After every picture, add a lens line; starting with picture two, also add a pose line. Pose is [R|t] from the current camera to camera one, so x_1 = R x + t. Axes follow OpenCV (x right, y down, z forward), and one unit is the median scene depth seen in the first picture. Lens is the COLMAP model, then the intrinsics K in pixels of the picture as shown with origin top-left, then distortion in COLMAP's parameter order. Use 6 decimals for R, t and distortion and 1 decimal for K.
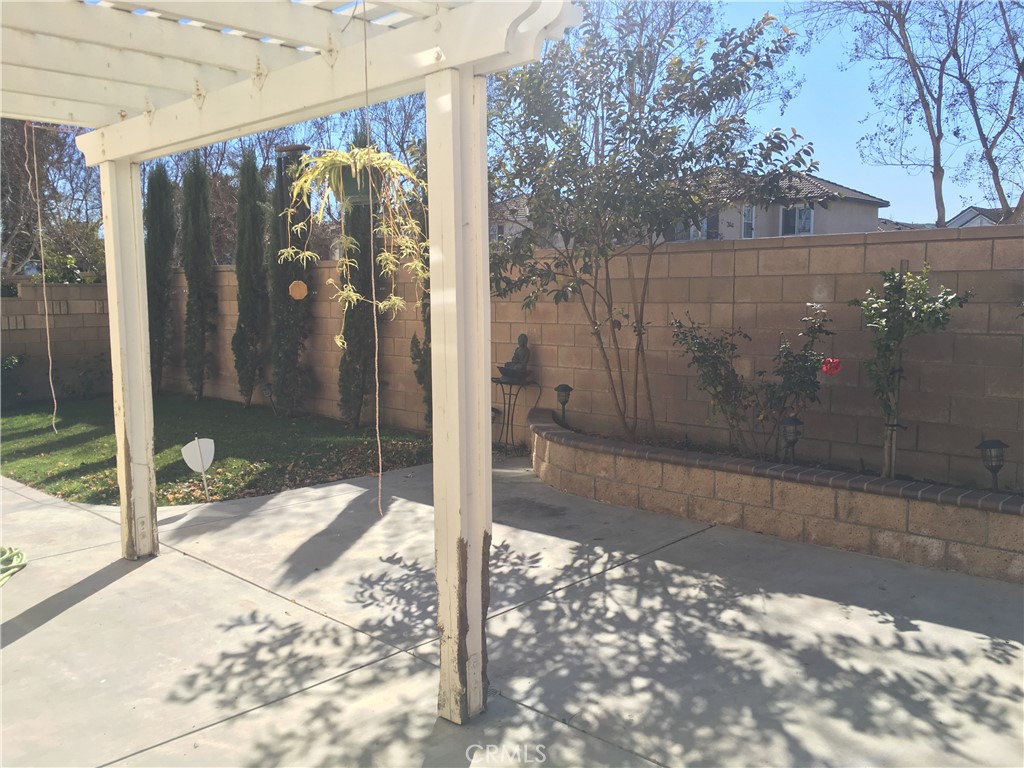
lens RADIAL K [[868.1, 0, 516.5], [0, 868.1, 385.1], [0, 0, 1]] dist [0.074325, -0.097928]
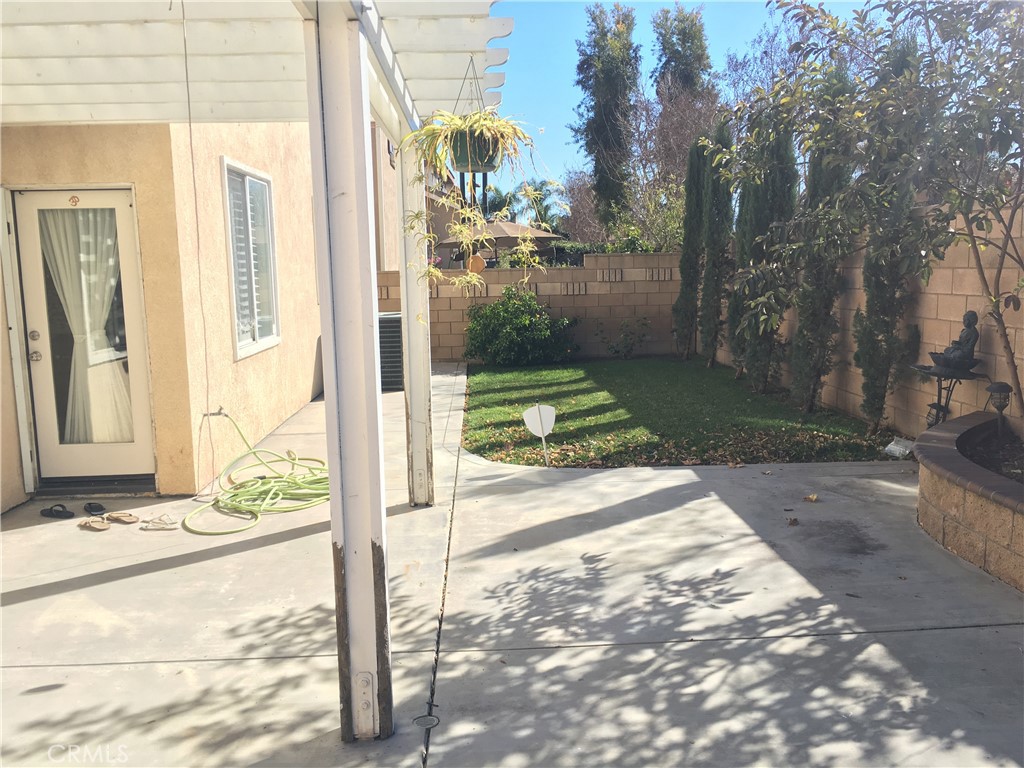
lens RADIAL K [[868.1, 0, 513.4], [0, 868.1, 378.3], [0, 0, 1]] dist [0.074325, -0.097928]
pose [[0.718340, 0.080459, -0.691024, 0.472701], [-0.054643, 0.996746, 0.059254, -0.044417], [0.693543, -0.004805, 0.720399, 0.316584]]
